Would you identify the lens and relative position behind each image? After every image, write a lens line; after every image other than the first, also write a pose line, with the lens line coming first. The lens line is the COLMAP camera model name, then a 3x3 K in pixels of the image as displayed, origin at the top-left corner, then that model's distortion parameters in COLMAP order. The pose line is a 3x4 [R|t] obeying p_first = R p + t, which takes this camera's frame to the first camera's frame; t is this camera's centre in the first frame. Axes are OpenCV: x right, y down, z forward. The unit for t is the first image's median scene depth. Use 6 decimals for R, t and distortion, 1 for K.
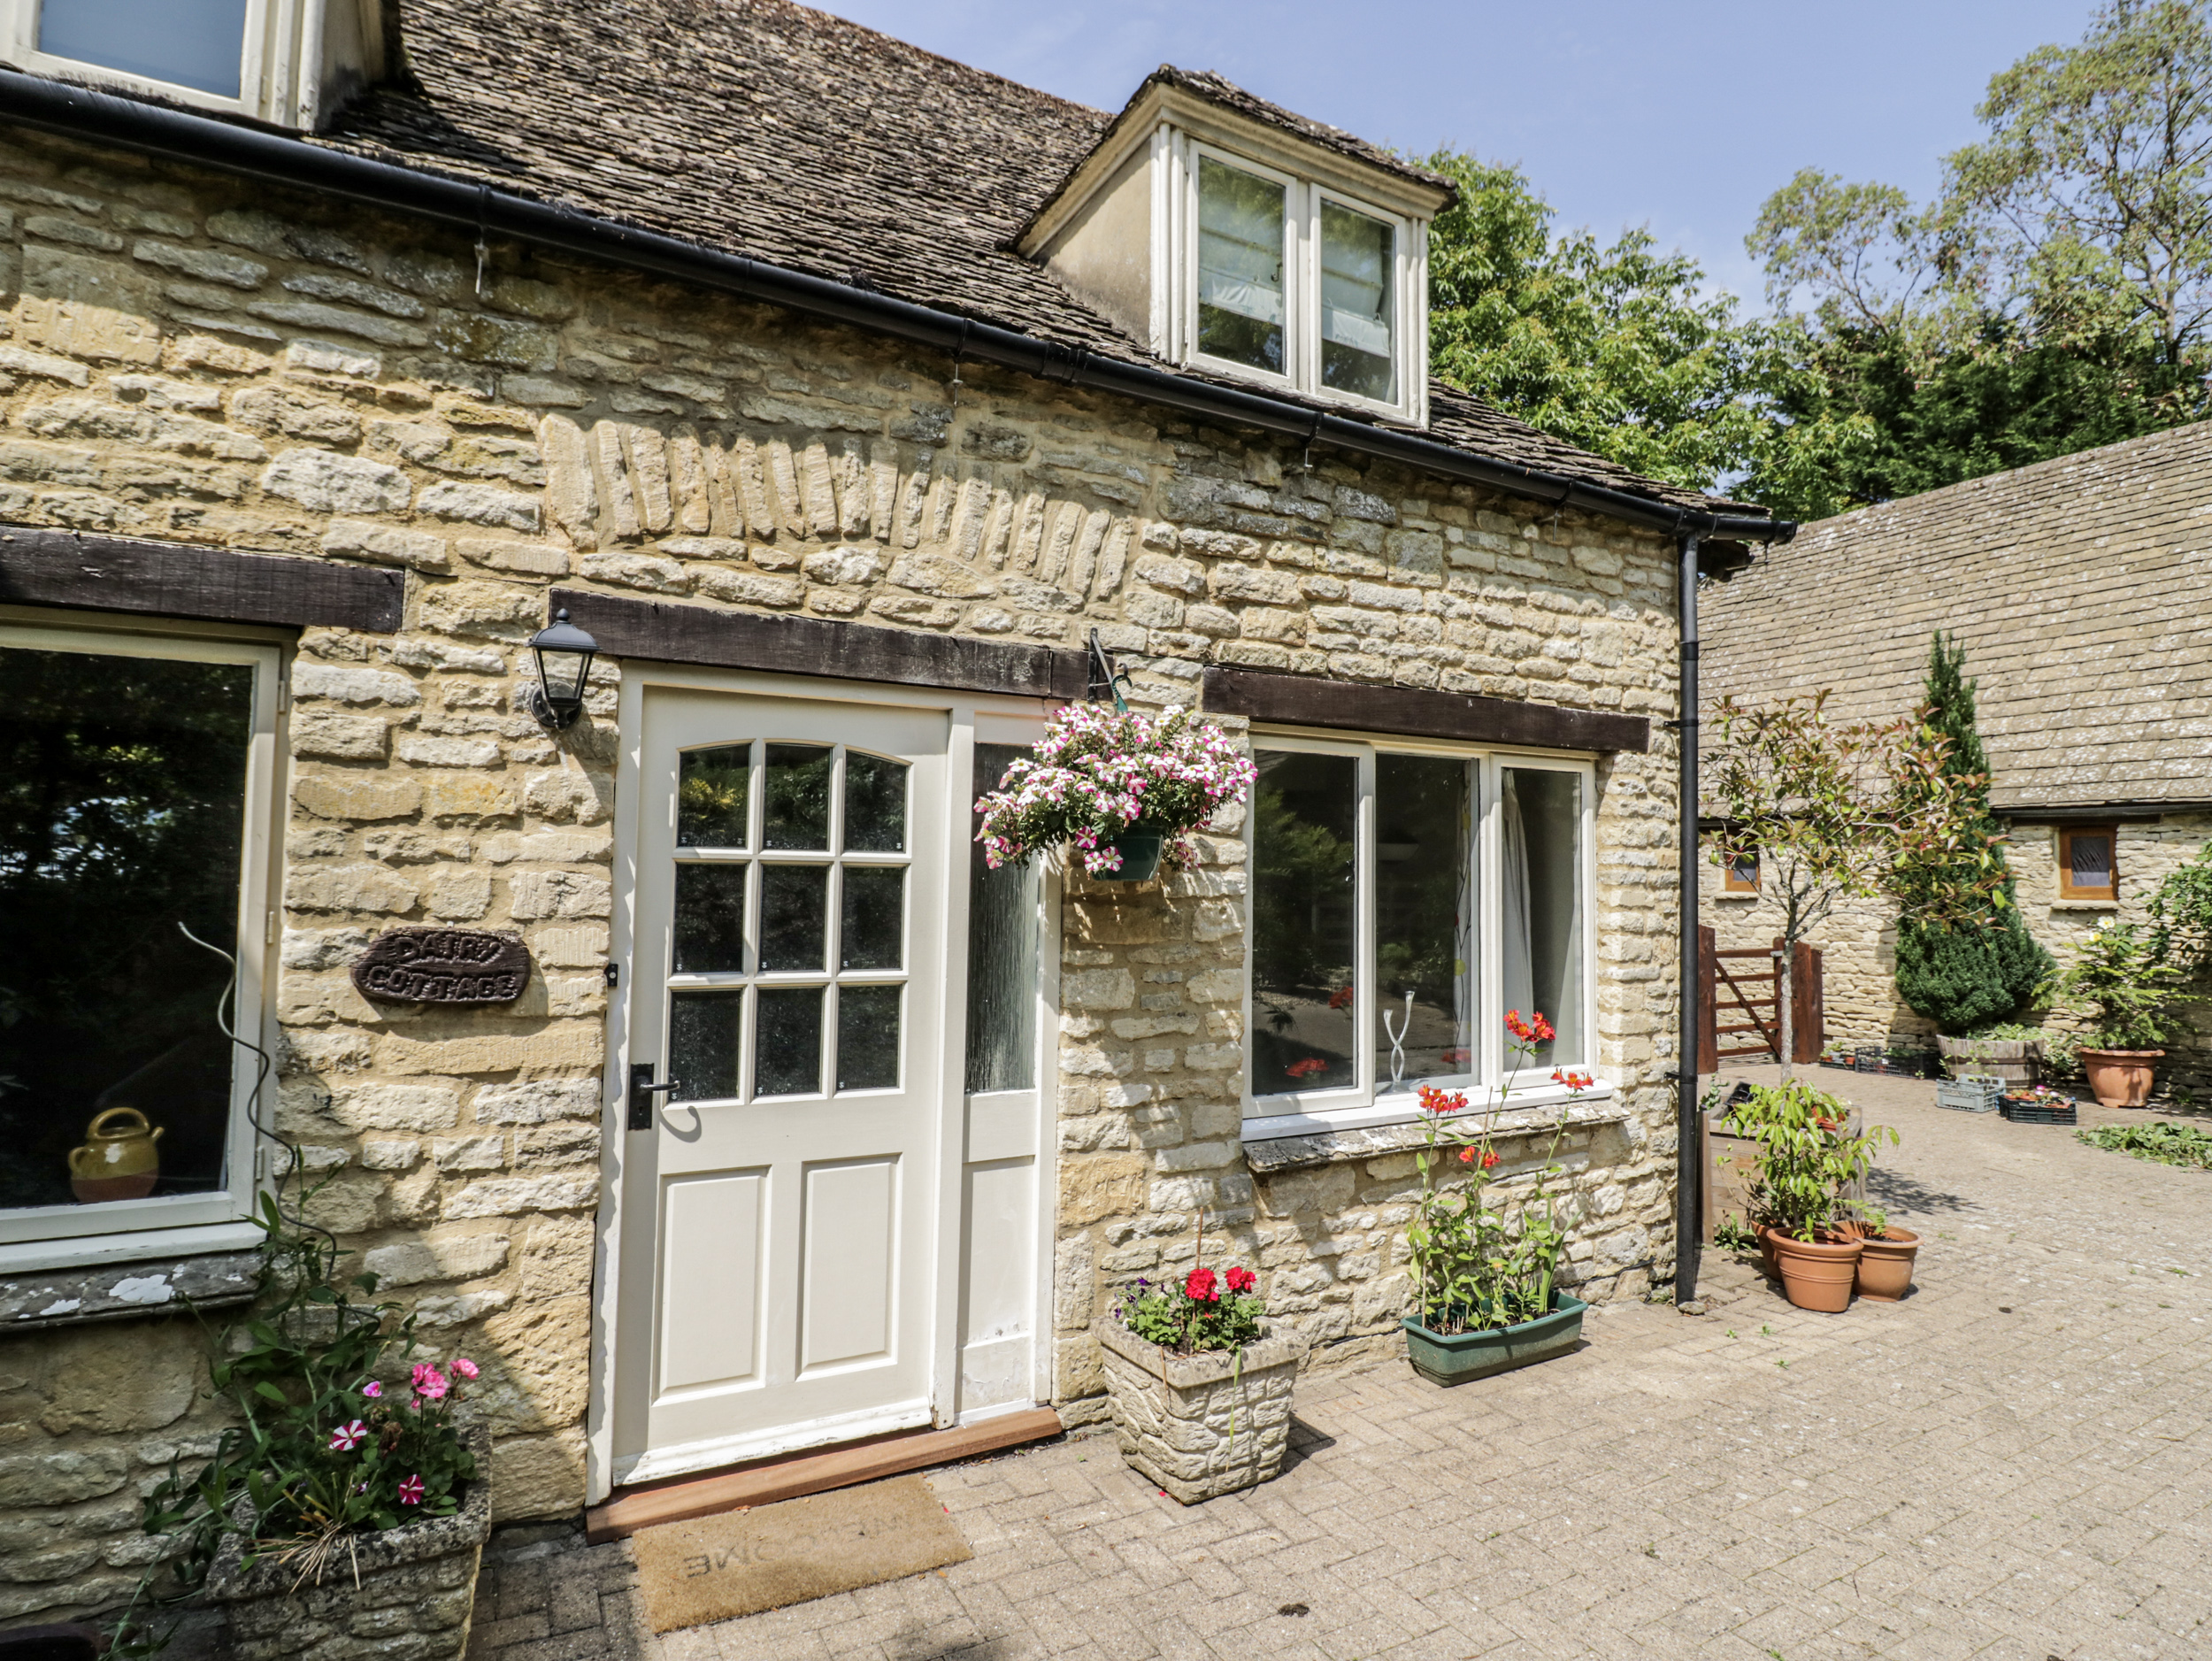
lens RADIAL K [[1151.3, 0, 1106.1], [0, 1151.3, 807.6], [0, 0, 1]] dist [0.001128, -0.014314]
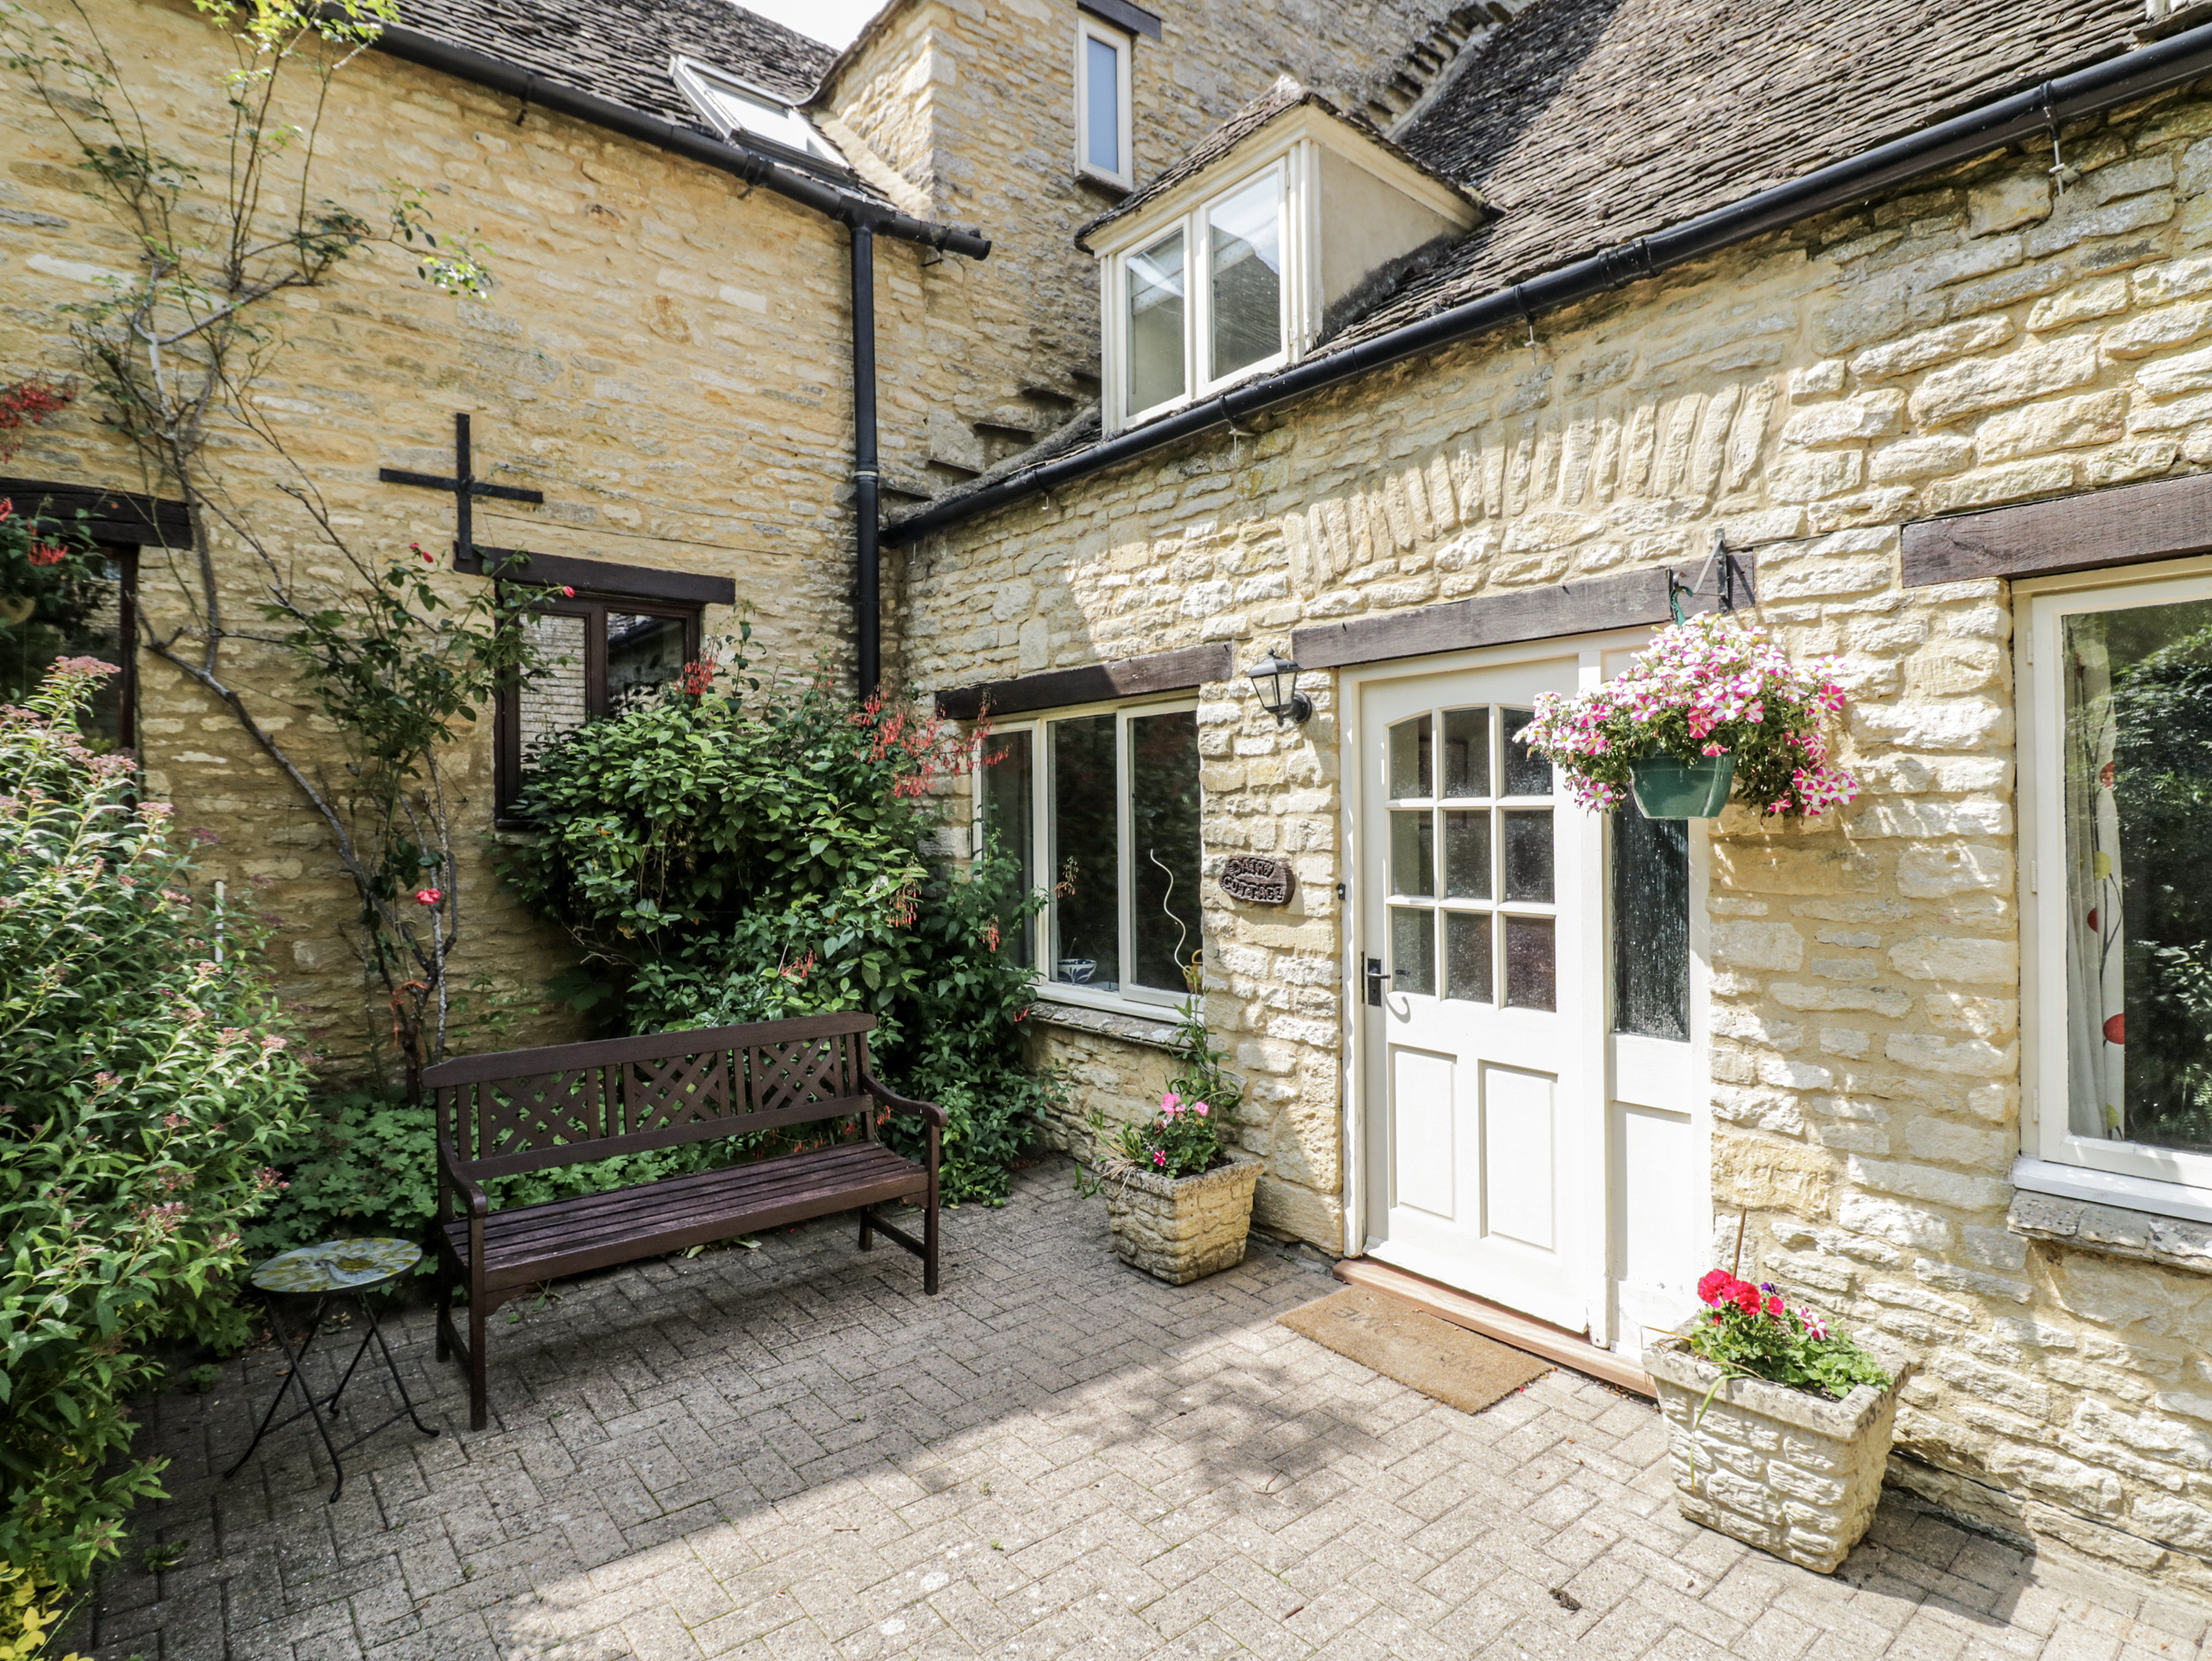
lens RADIAL K [[1151.3, 0, 1106.1], [0, 1151.3, 807.6], [0, 0, 1]] dist [0.001128, -0.014314]
pose [[0.195377, -0.026941, -0.980358, 0.825355], [0.069777, 0.997471, -0.013505, 0.037242], [0.978243, -0.065768, 0.196763, 0.402420]]
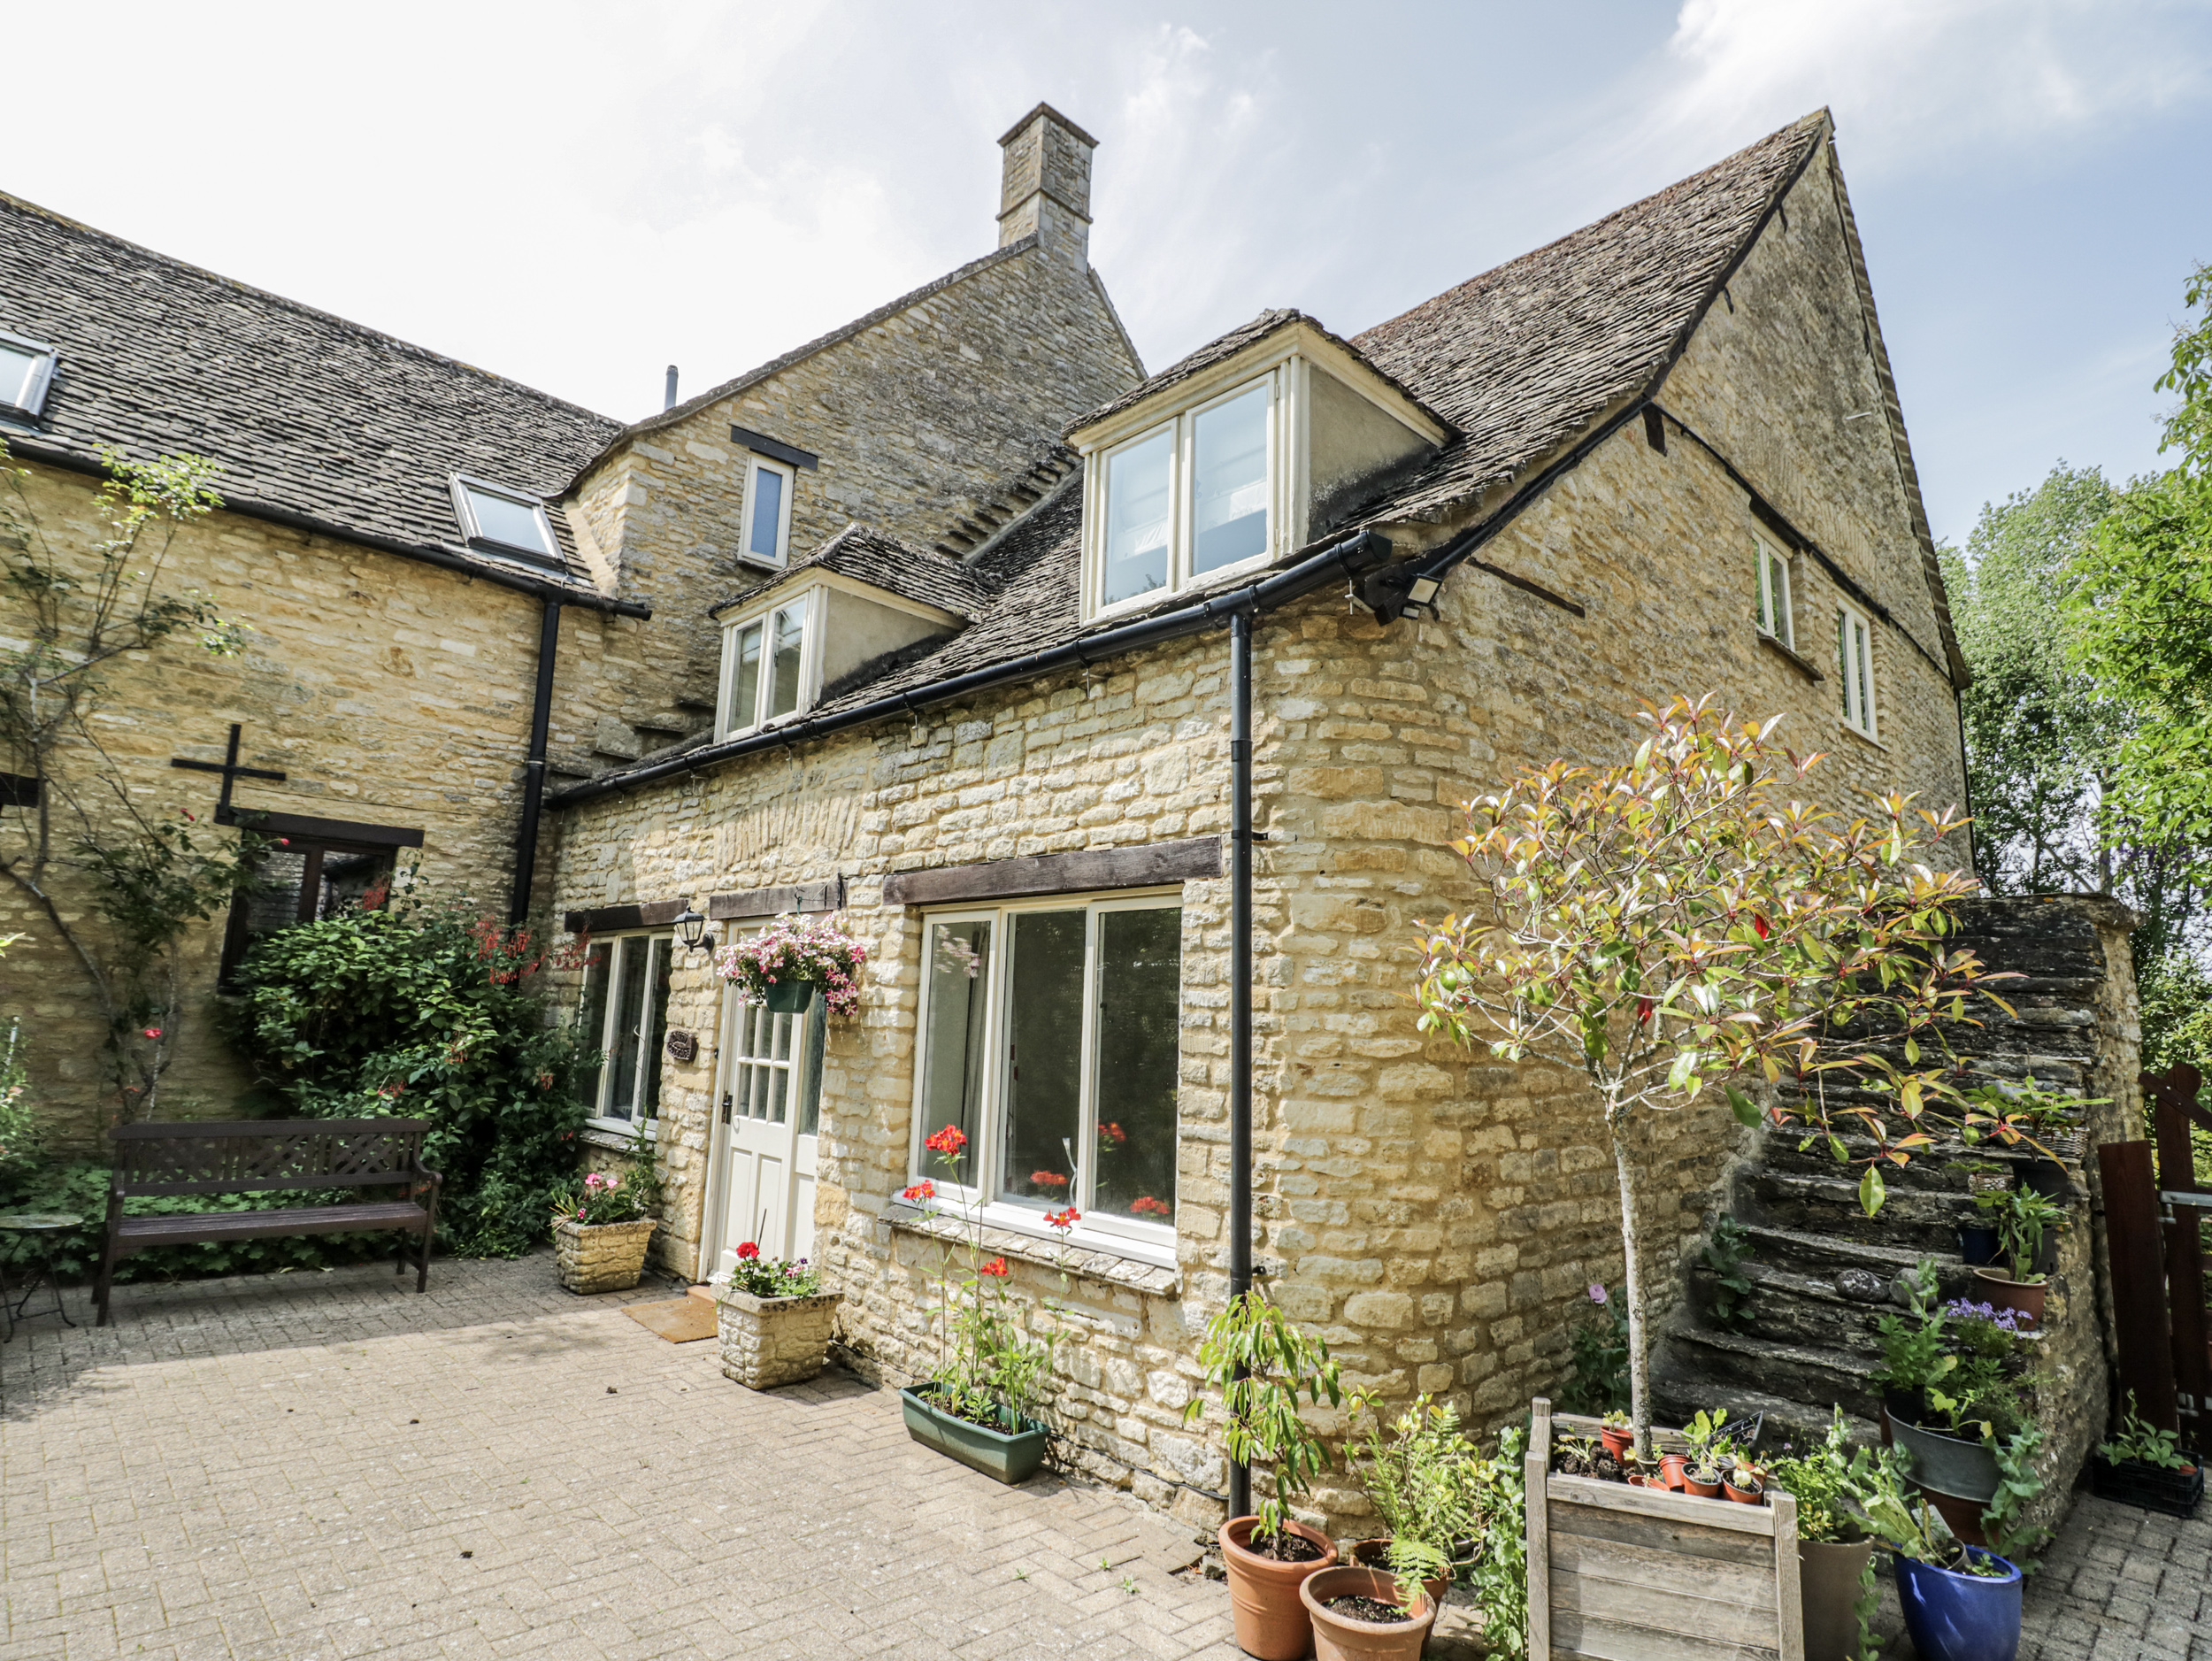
lens RADIAL K [[1146.3, 0, 1109.4], [0, 1146.3, 820.2], [0, 0, 1]] dist [0.001970, -0.014959]
pose [[0.273216, -0.170052, -0.946803, 1.920355], [0.025996, 0.985197, -0.169446, 0.084487], [0.961601, 0.021682, 0.273592, 1.018952]]
